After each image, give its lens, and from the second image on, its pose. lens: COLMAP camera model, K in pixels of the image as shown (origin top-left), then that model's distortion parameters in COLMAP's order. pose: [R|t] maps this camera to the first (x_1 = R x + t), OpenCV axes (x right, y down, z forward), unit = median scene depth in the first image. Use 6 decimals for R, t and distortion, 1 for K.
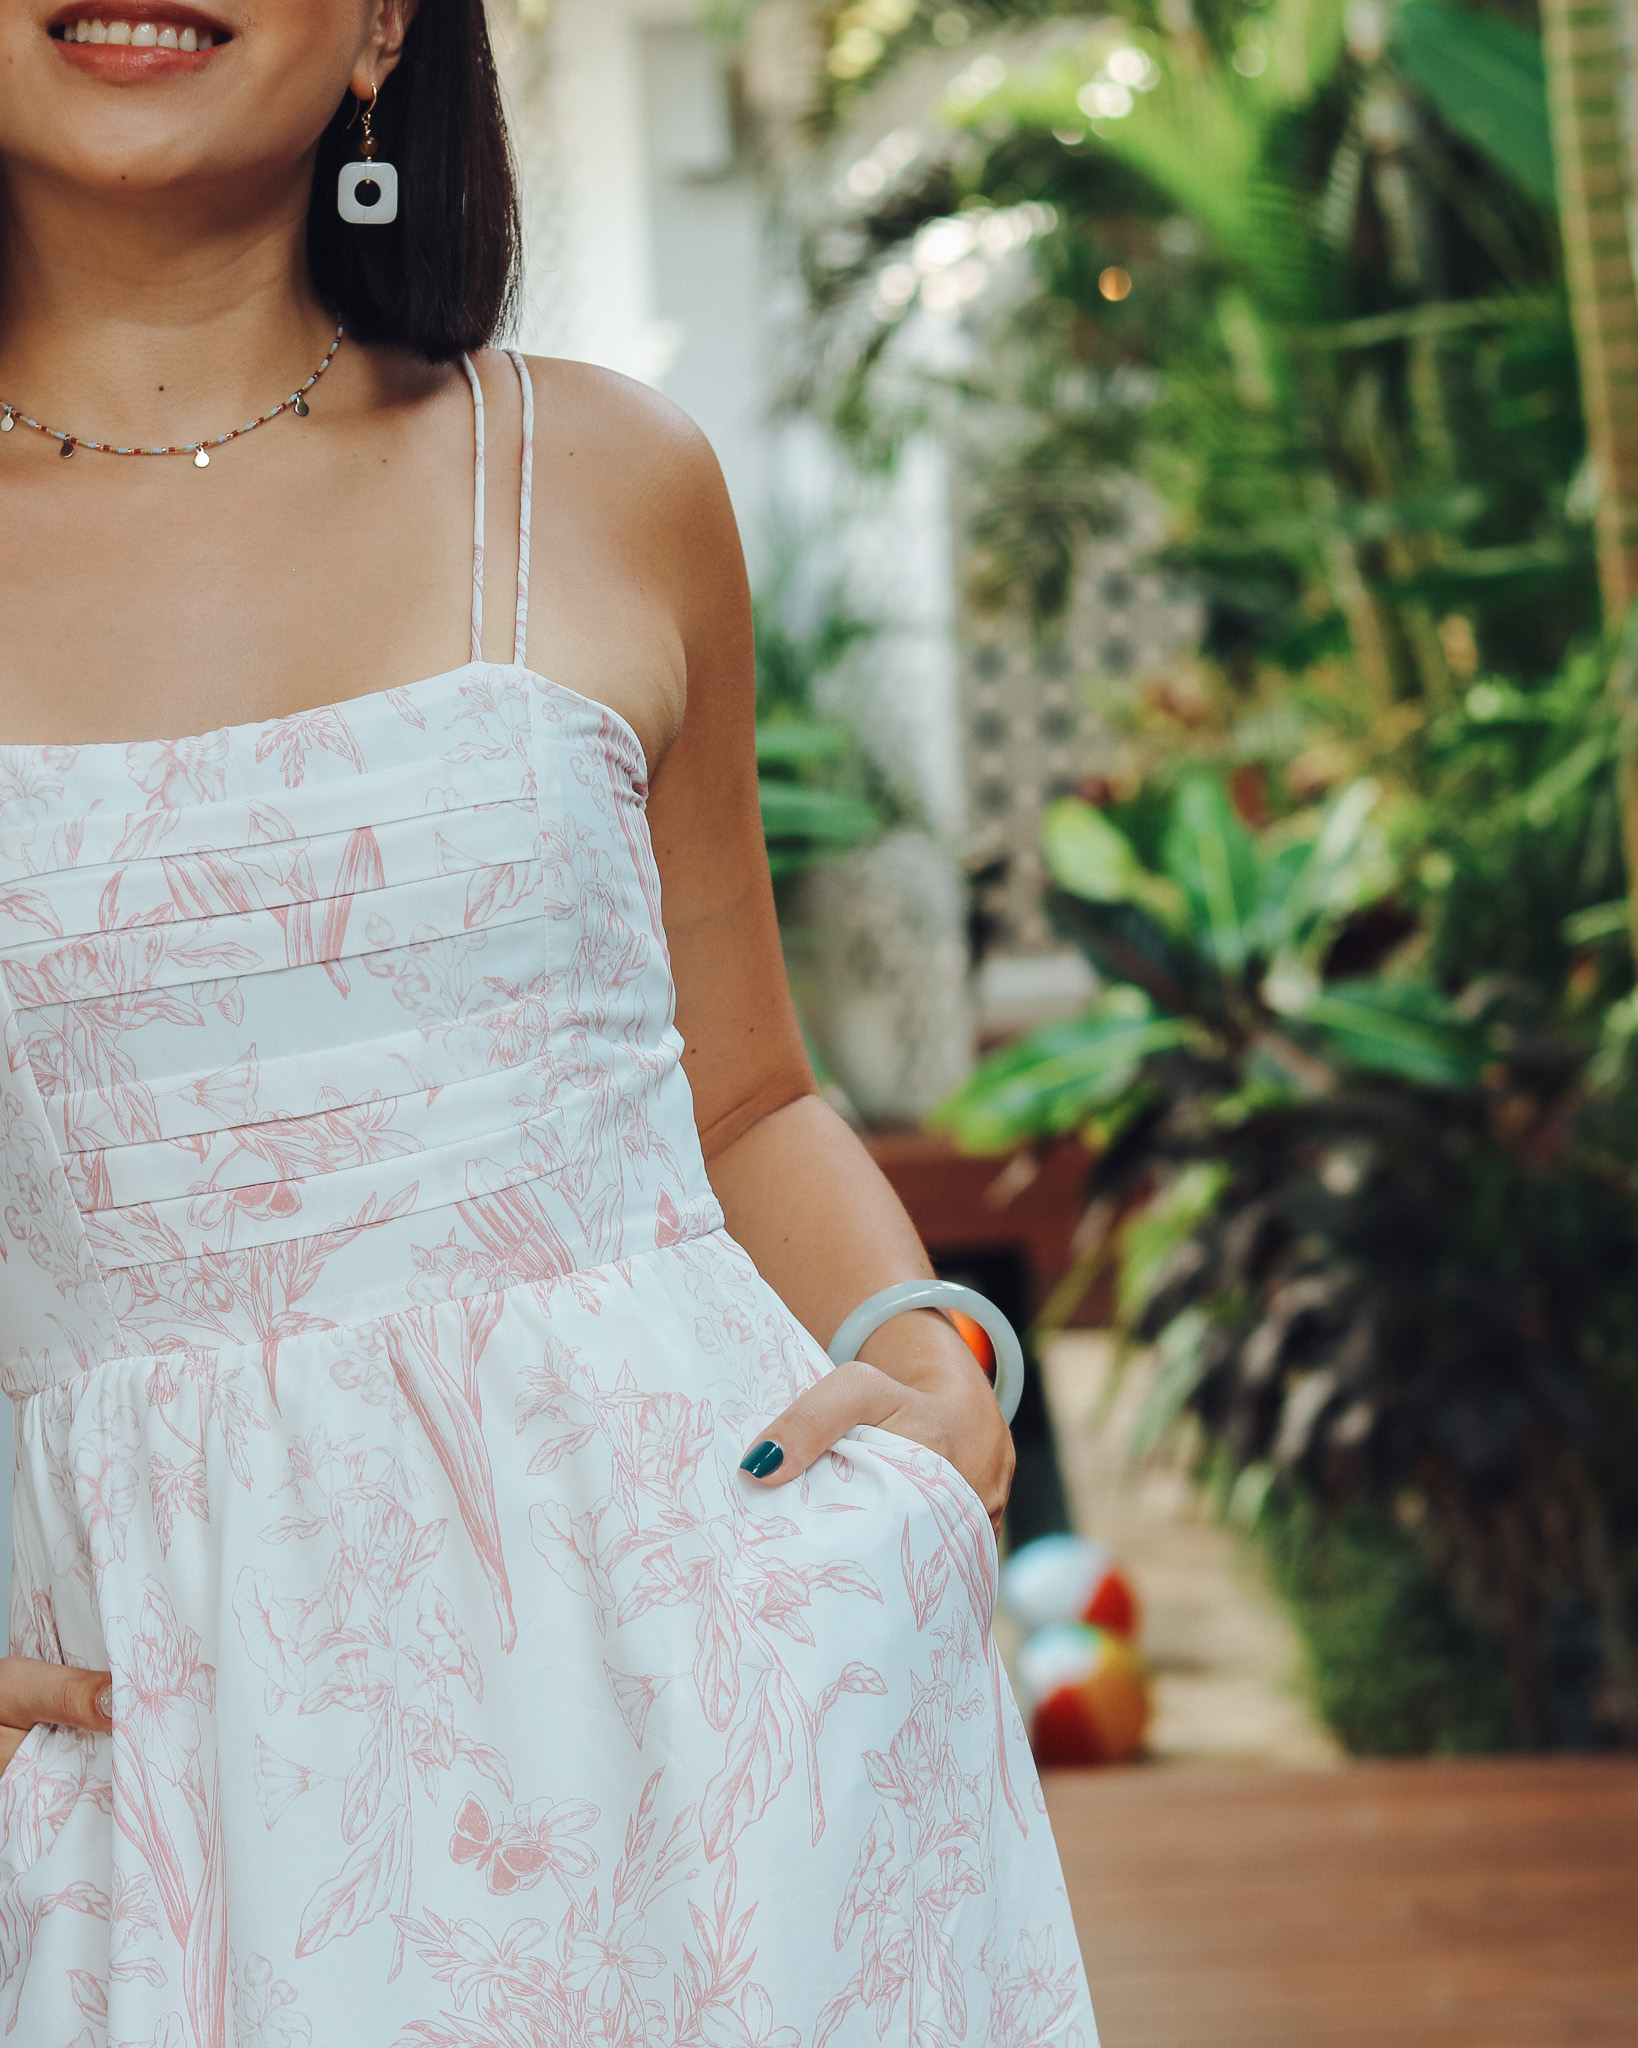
lens RADIAL K [[5571.1, 0, 819.0], [0, 5571.1, 1024.0], [0, 0, 1]] dist [-0.045727, -0.330878]
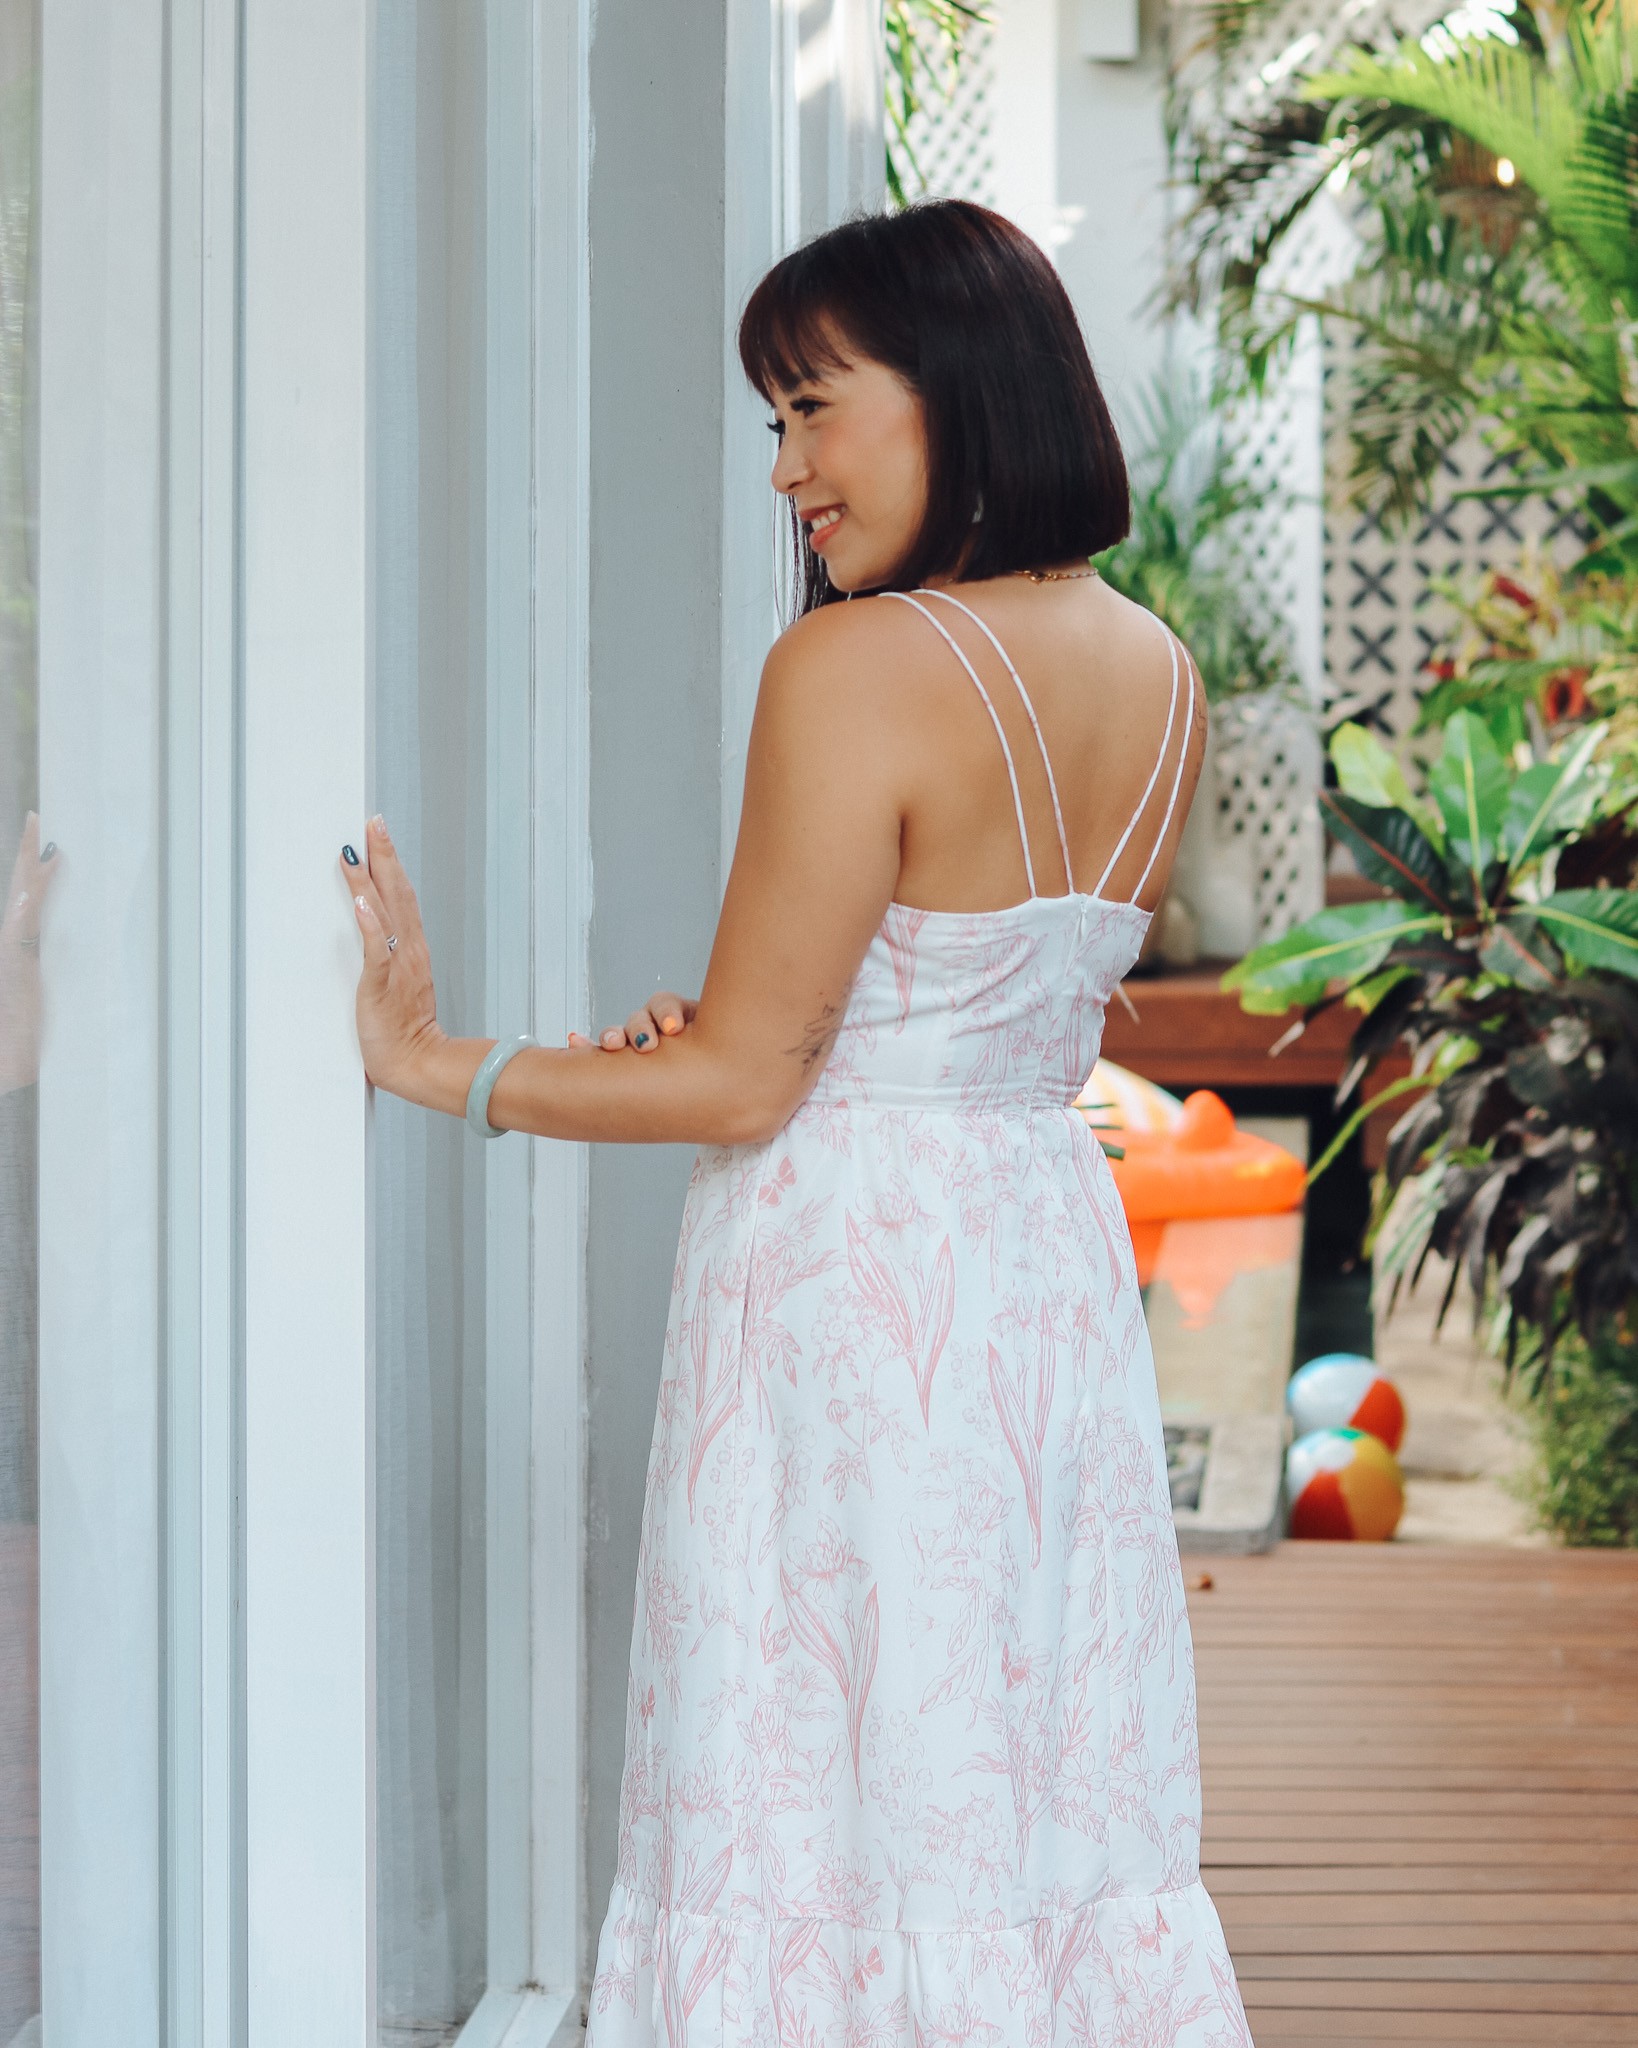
lens RADIAL K [[5571.1, 0, 819.0], [0, 5571.1, 1024.0], [0, 0, 1]] dist [-0.045727, -0.330878]
pose [[0.996013, 0.058925, -0.066972, 0.012197], [-0.056722, 0.997800, 0.034331, -0.008592], [0.068847, -0.030395, 0.997164, -0.164750]]
